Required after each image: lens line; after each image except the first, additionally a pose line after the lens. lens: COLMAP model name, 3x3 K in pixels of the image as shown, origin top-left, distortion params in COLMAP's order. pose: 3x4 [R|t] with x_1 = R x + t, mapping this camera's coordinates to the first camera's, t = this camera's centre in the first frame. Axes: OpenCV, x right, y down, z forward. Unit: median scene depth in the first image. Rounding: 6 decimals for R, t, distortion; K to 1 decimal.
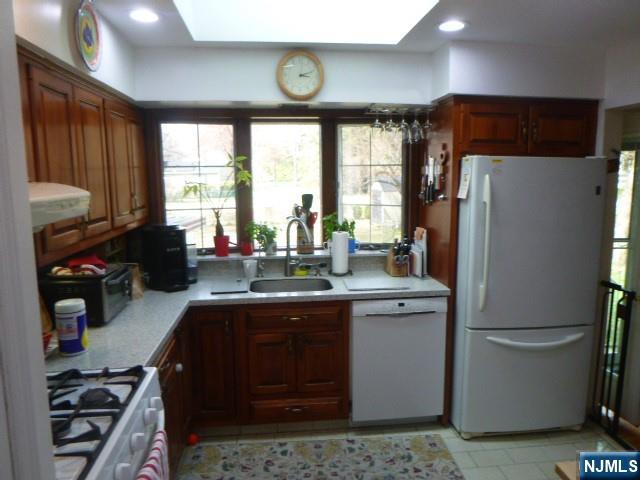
lens RADIAL K [[474.1, 0, 320.0], [0, 474.1, 240.0], [0, 0, 1]] dist [0.064763, -0.098169]
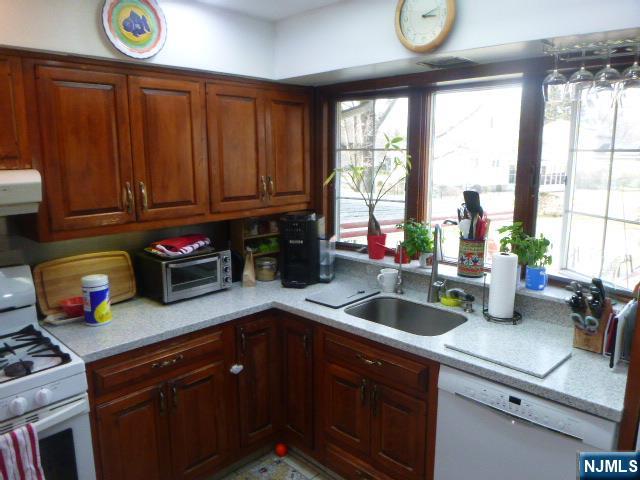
lens RADIAL K [[482.1, 0, 320.0], [0, 482.1, 240.0], [0, 0, 1]] dist [0.065678, -0.094730]
pose [[0.644786, 0.149639, -0.749573, 0.414449], [-0.113508, 0.988522, 0.099701, -0.081453], [0.755889, 0.020797, 0.654370, 0.430010]]
